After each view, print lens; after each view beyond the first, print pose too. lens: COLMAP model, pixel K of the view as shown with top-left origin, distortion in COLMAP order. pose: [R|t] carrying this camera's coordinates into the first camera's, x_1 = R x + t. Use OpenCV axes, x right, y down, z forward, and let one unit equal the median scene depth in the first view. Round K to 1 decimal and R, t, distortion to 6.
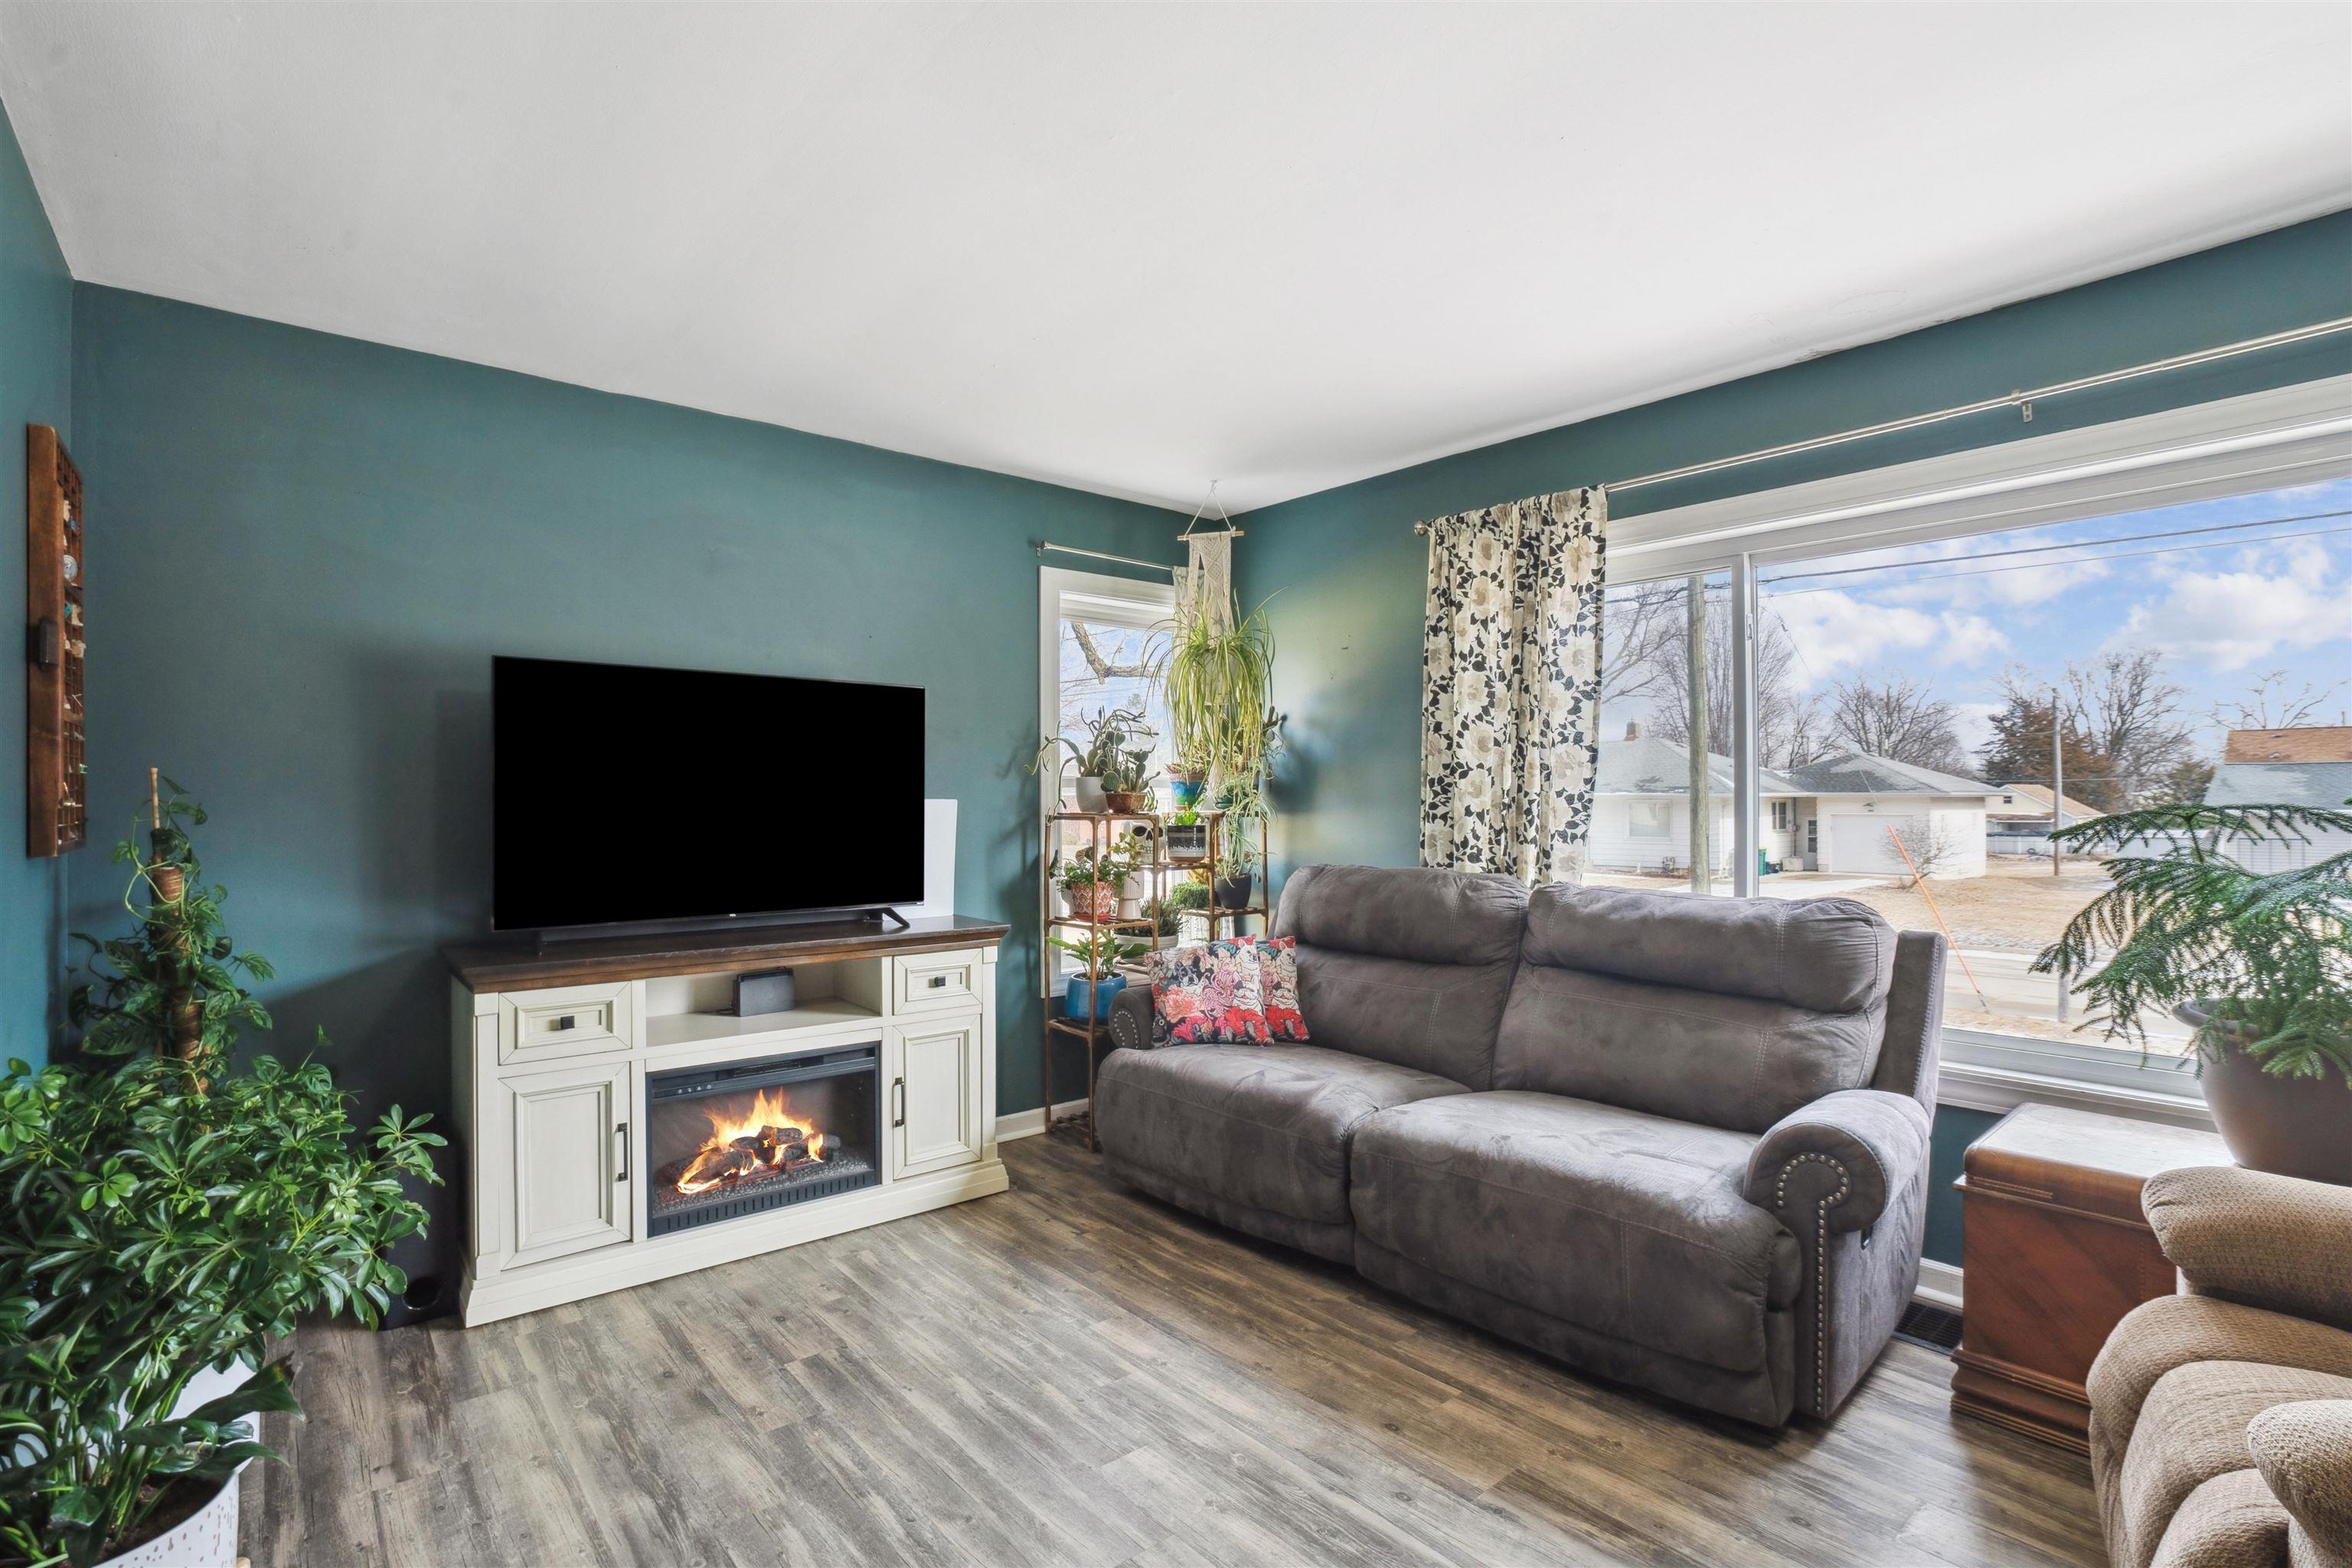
lens RADIAL K [[1115.8, 0, 1173.6], [0, 1115.8, 798.5], [0, 0, 1]] dist [-0.002332, -0.000167]
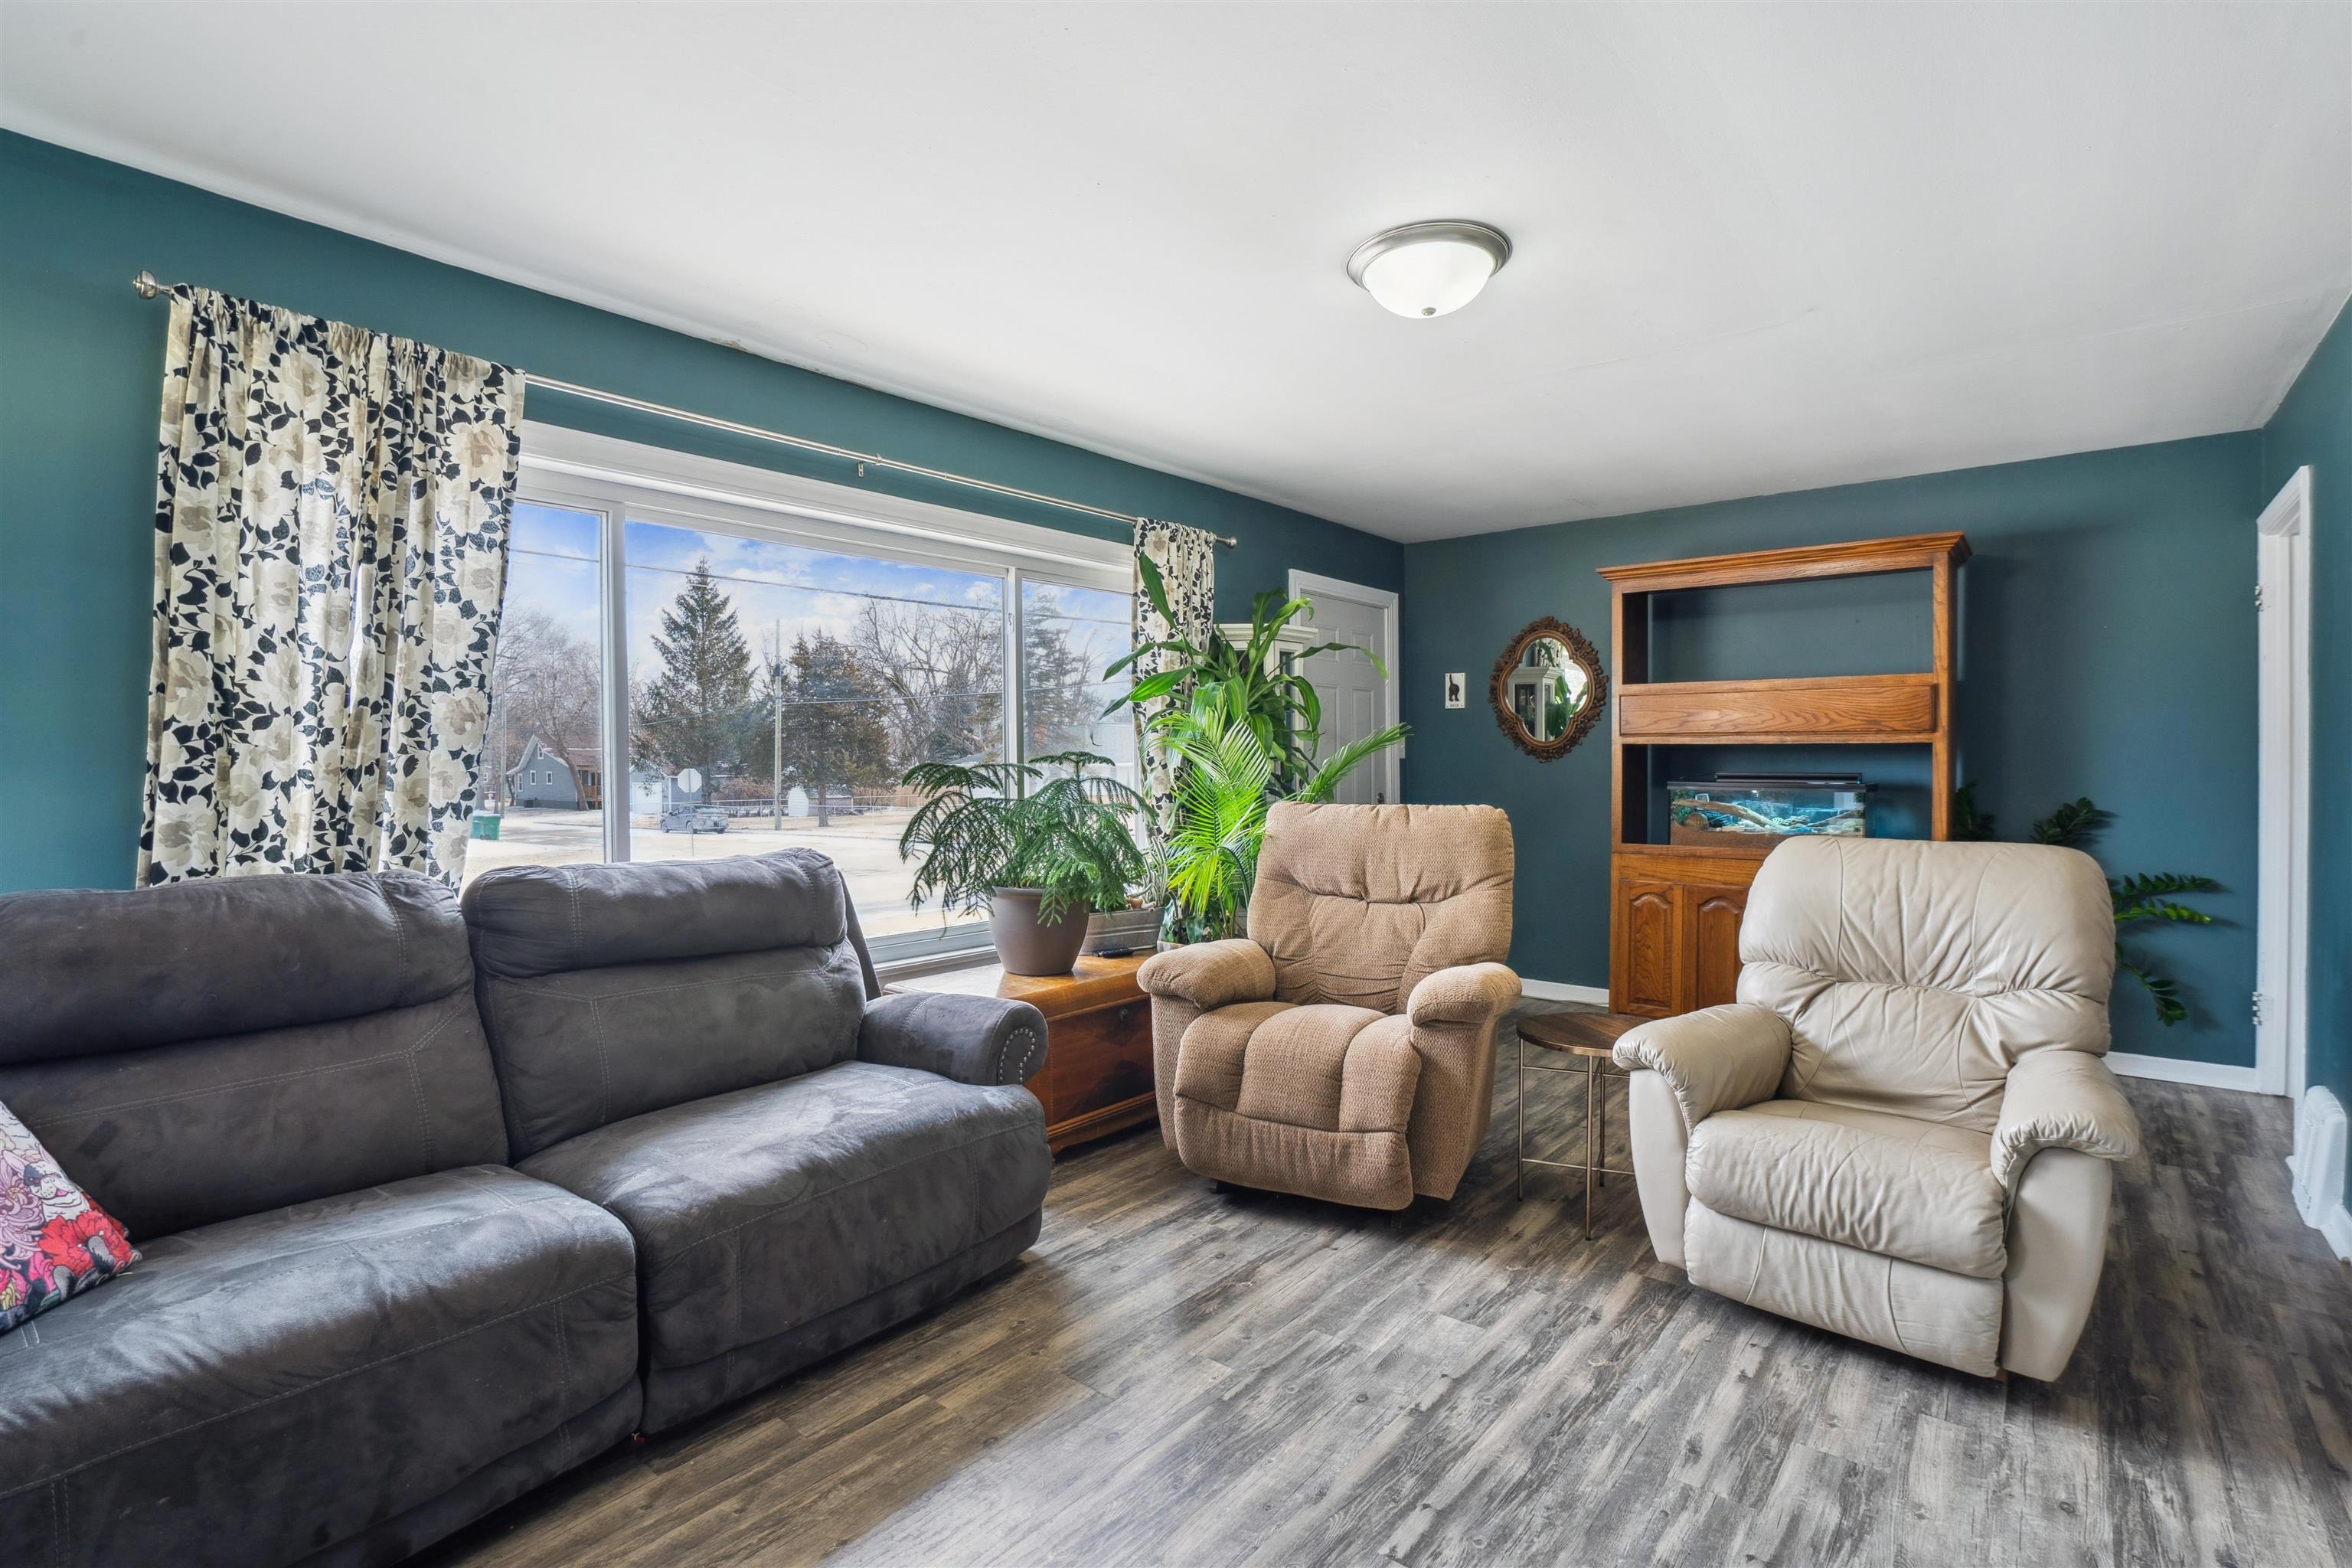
lens RADIAL K [[1120.9, 0, 1174.9], [0, 1120.9, 768.5], [0, 0, 1]] dist [-0.000889, -0.000114]
pose [[-0.154306, -0.011929, 0.987951, -0.474500], [-0.001229, 0.999929, 0.011882, -0.004110], [-0.988022, 0.000619, -0.154309, 0.635657]]
